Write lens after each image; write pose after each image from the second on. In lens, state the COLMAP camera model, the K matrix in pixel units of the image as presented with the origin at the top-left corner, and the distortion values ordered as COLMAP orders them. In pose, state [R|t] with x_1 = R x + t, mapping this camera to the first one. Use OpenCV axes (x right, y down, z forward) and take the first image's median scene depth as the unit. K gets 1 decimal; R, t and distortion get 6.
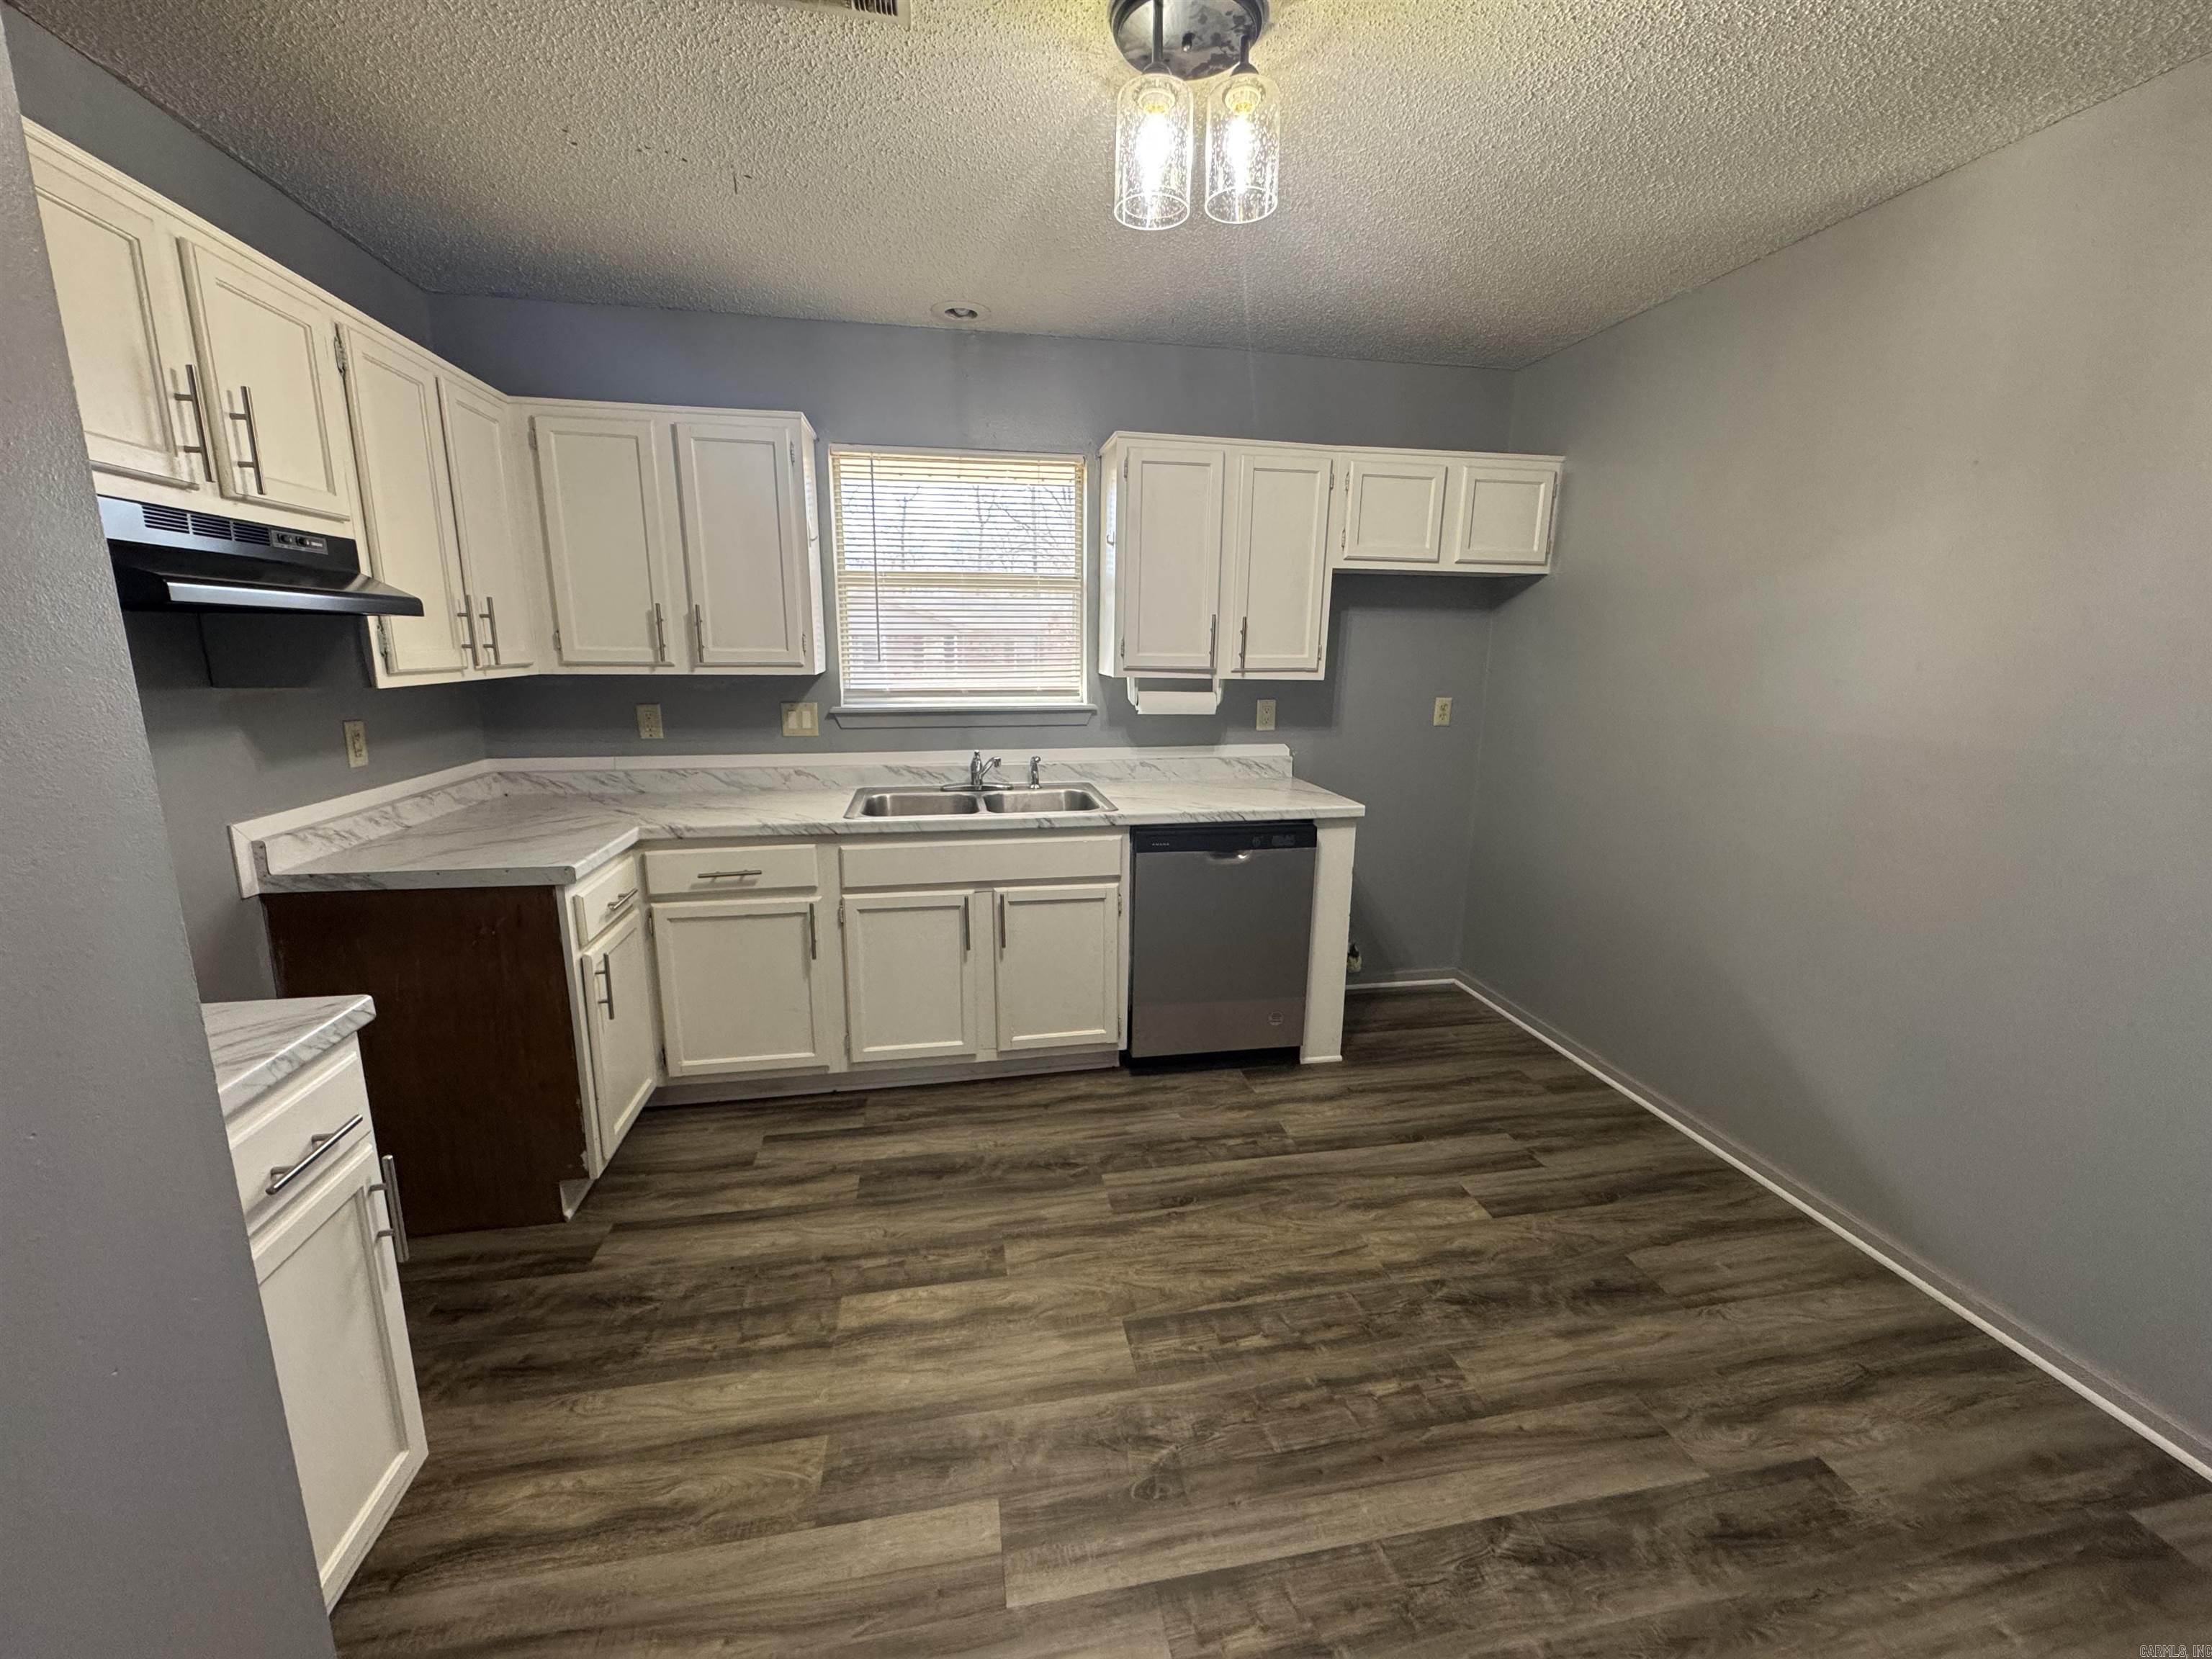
lens RADIAL K [[889.4, 0, 1118.8], [0, 889.4, 827.2], [0, 0, 1]] dist [-0.003595, 0.001179]
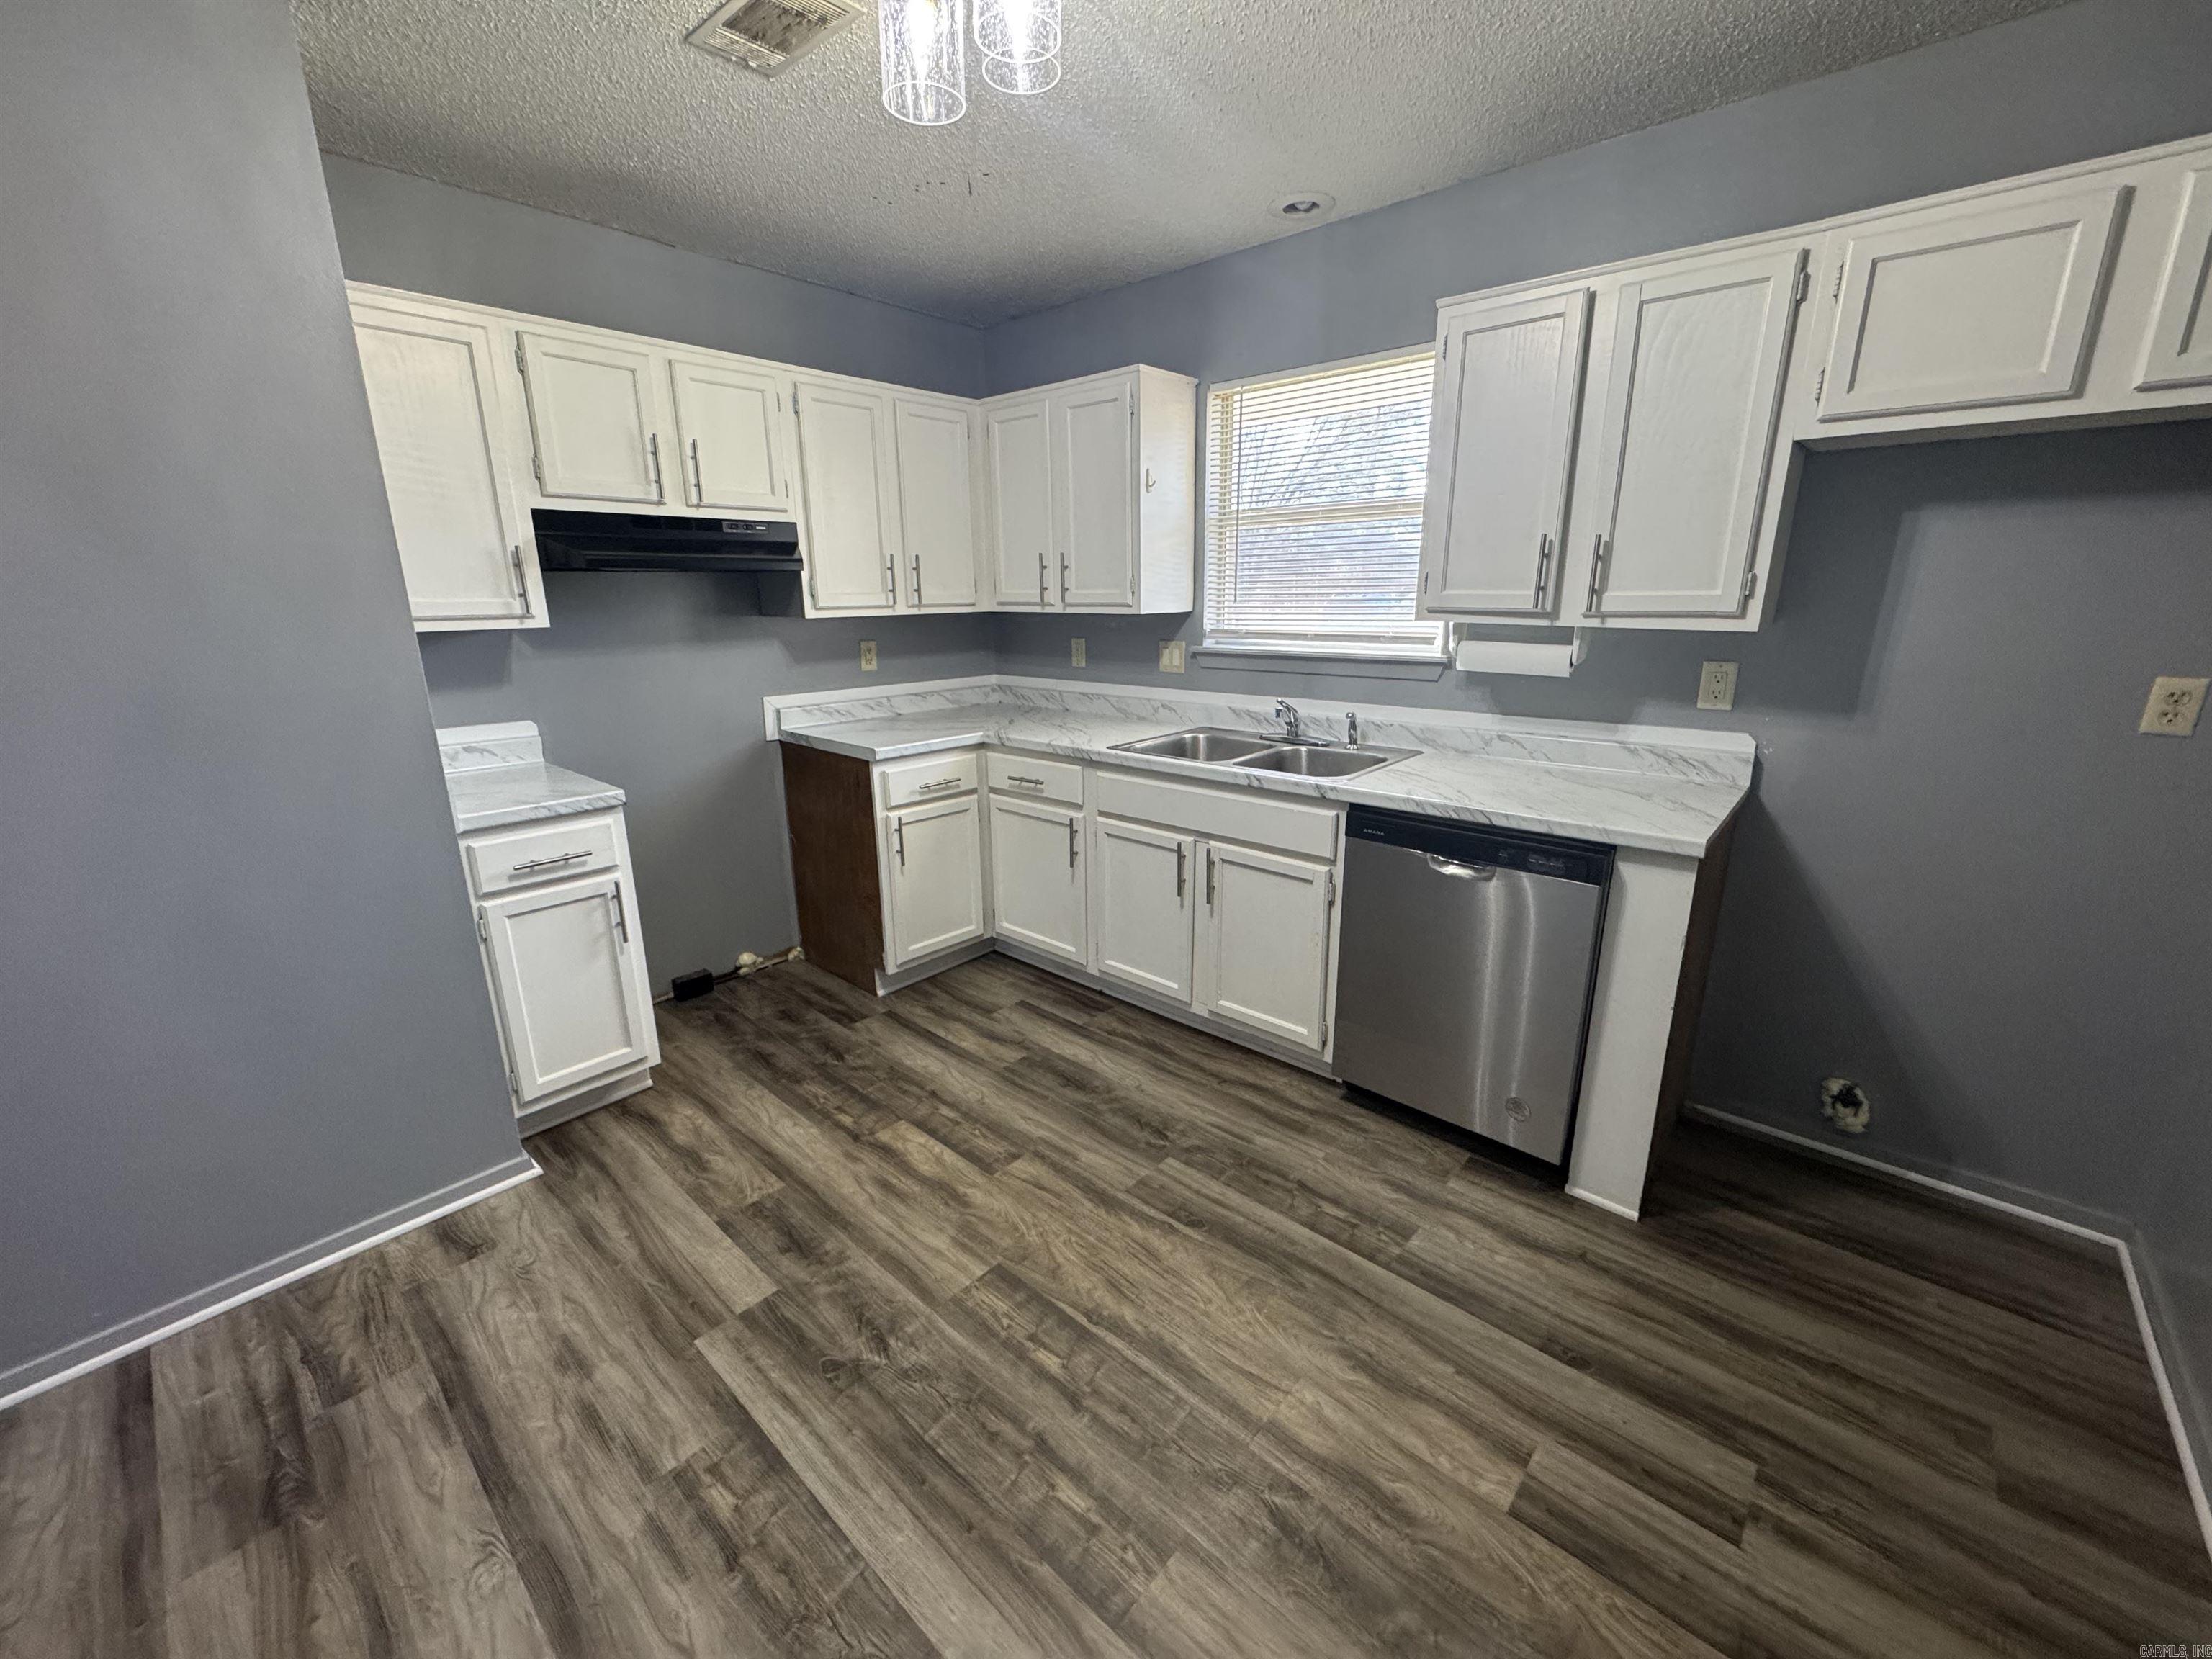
lens RADIAL K [[889.4, 0, 1092.4], [0, 889.4, 824.8], [0, 0, 1]] dist [-0.003595, 0.001179]
pose [[0.594630, 0.194035, -0.780234, 0.584143], [-0.149436, 0.980204, 0.129877, -0.059701], [0.789990, 0.039366, 0.611855, 0.345339]]
